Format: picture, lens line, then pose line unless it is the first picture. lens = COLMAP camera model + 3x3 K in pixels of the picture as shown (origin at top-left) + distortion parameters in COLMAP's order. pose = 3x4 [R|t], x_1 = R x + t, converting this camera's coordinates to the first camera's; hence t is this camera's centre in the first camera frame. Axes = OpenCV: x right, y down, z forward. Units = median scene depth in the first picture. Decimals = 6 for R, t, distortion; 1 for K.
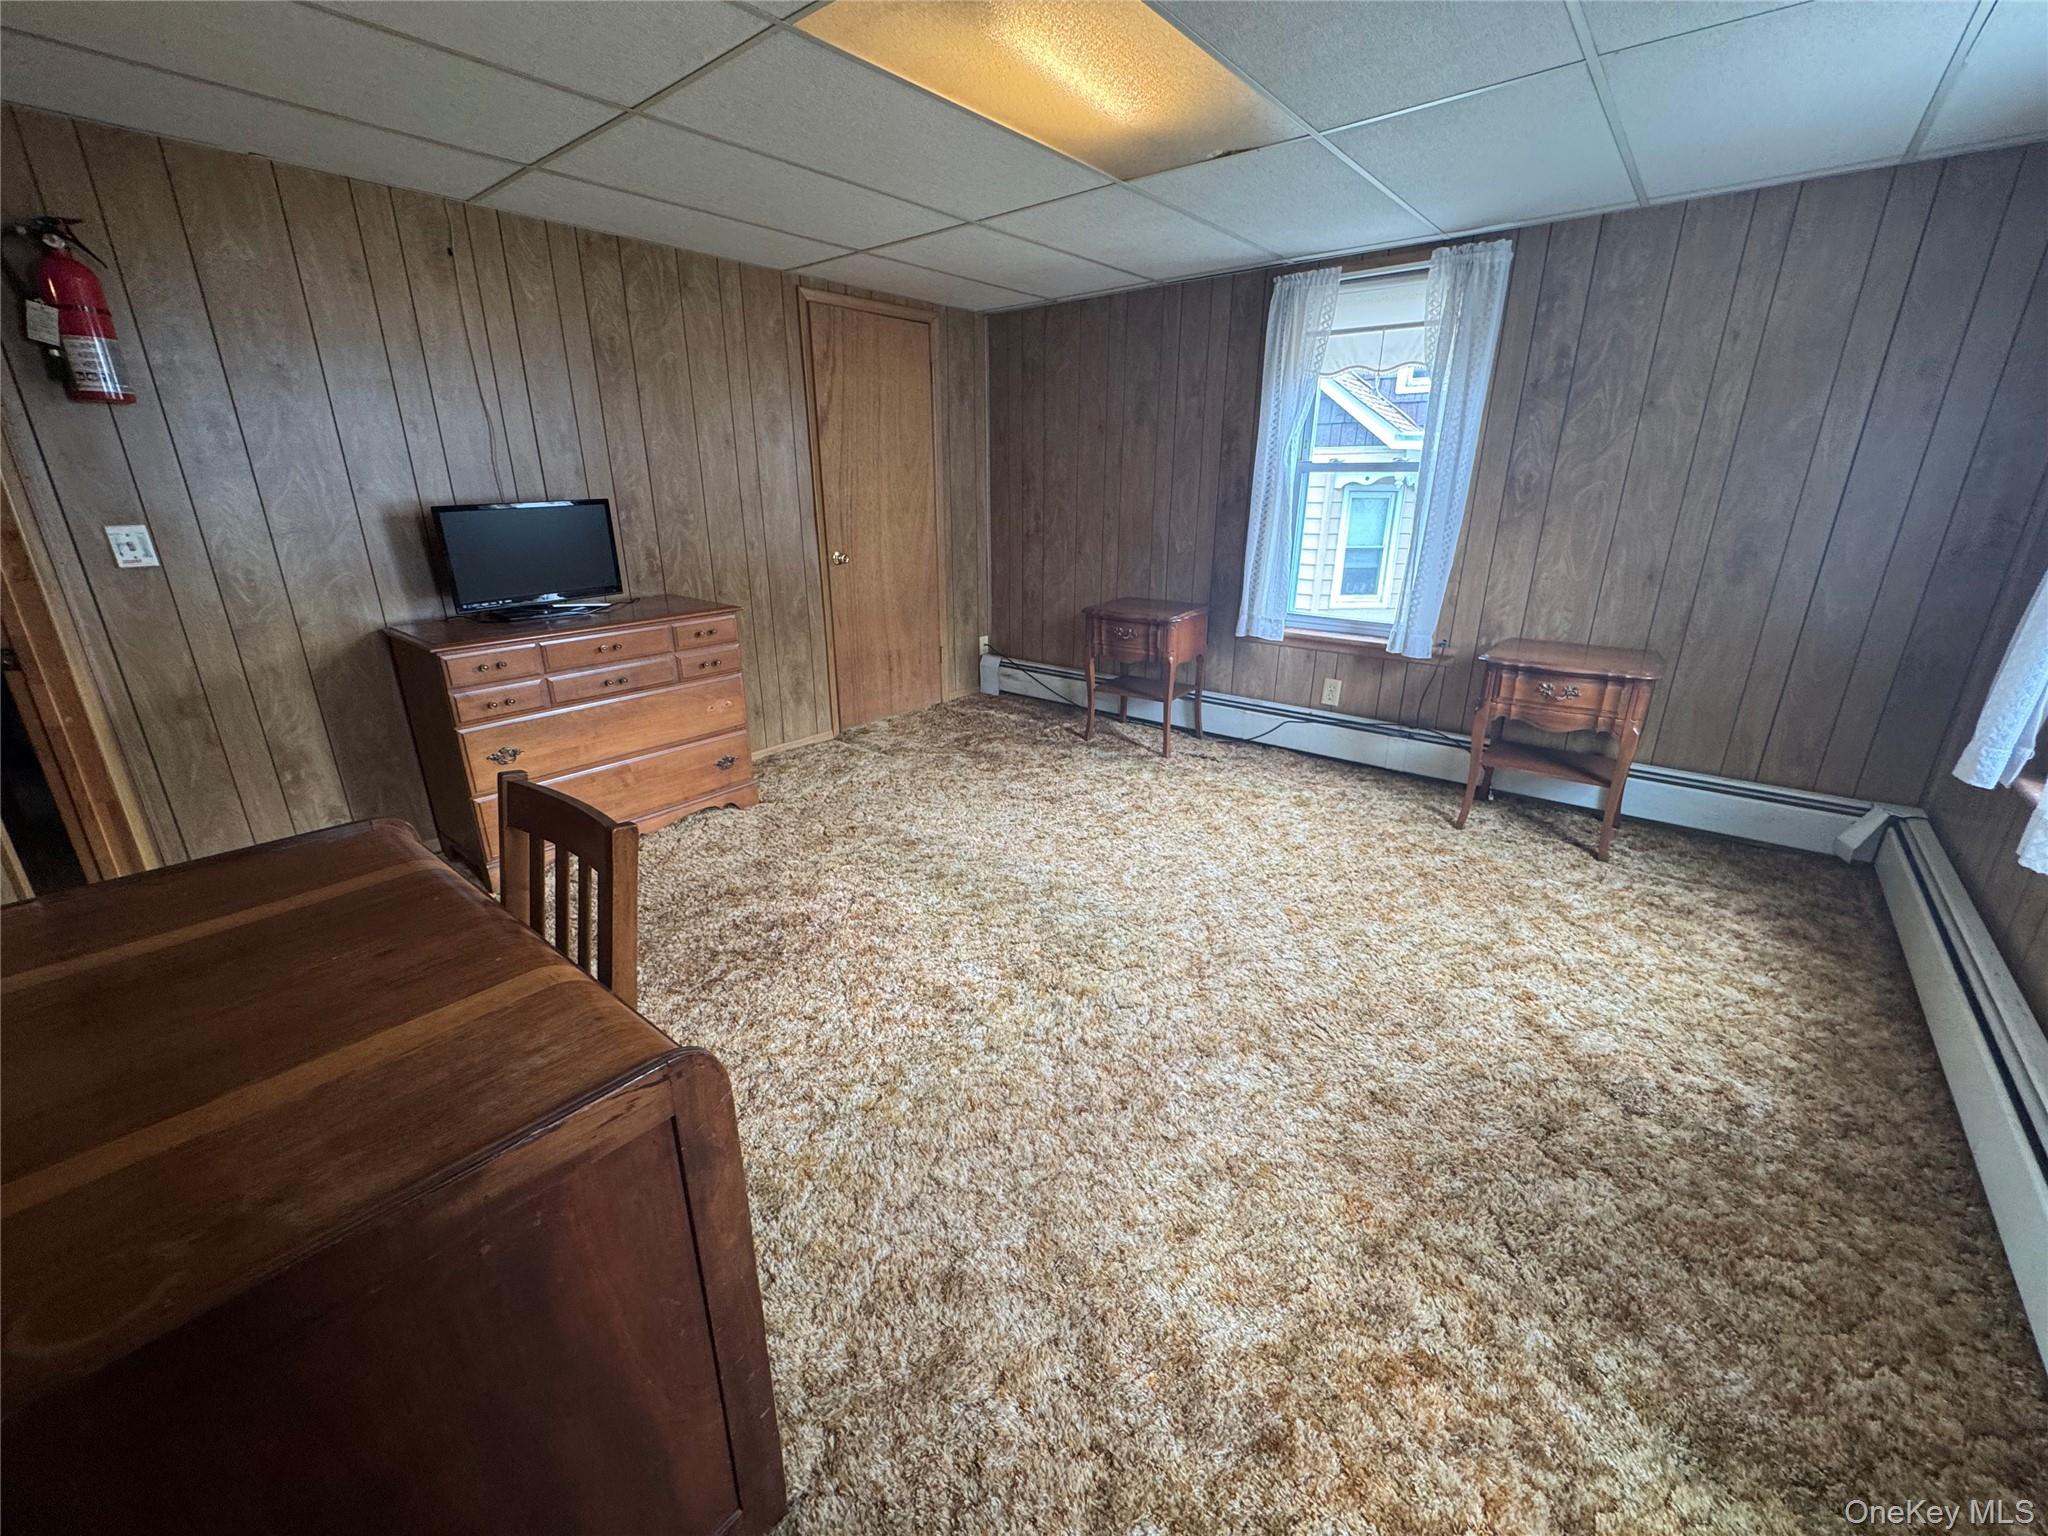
lens RADIAL K [[819.8, 0, 1024.0], [0, 819.8, 768.0], [0, 0, 1]] dist [-0.002139, 0.000281]
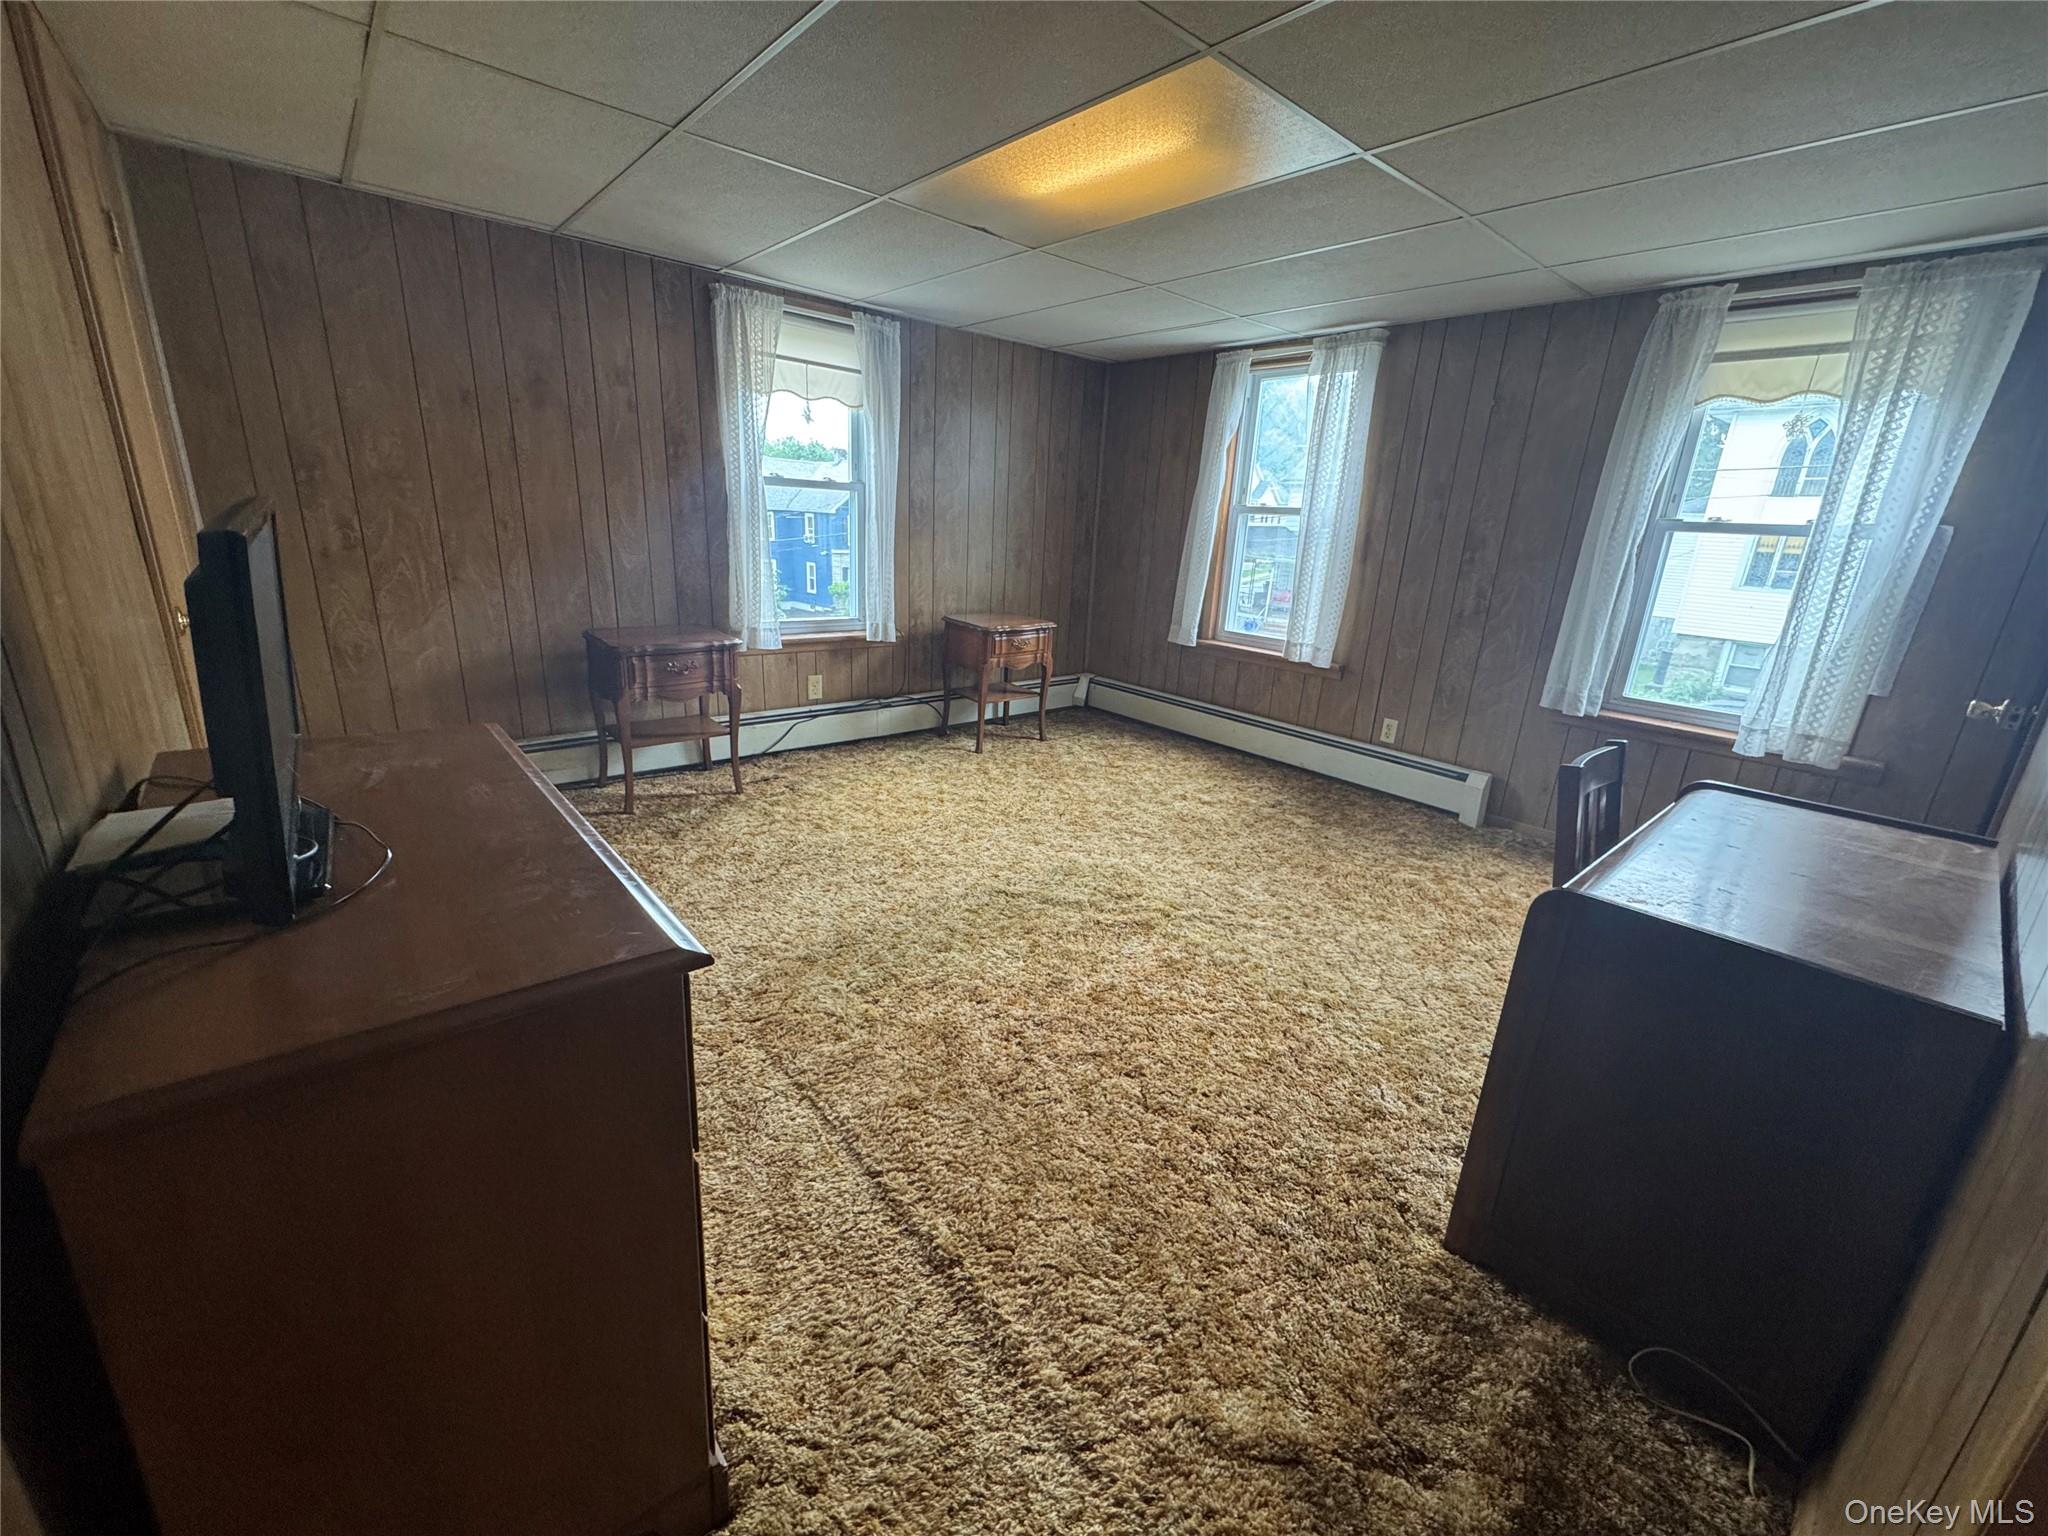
lens RADIAL K [[819.8, 0, 1024.0], [0, 819.8, 768.0], [0, 0, 1]] dist [-0.002139, 0.000281]
pose [[0.166643, -0.280549, 0.945263, -0.691904], [0.274783, 0.933903, 0.228736, -0.177589], [-0.946955, 0.221625, 0.232718, 0.539231]]
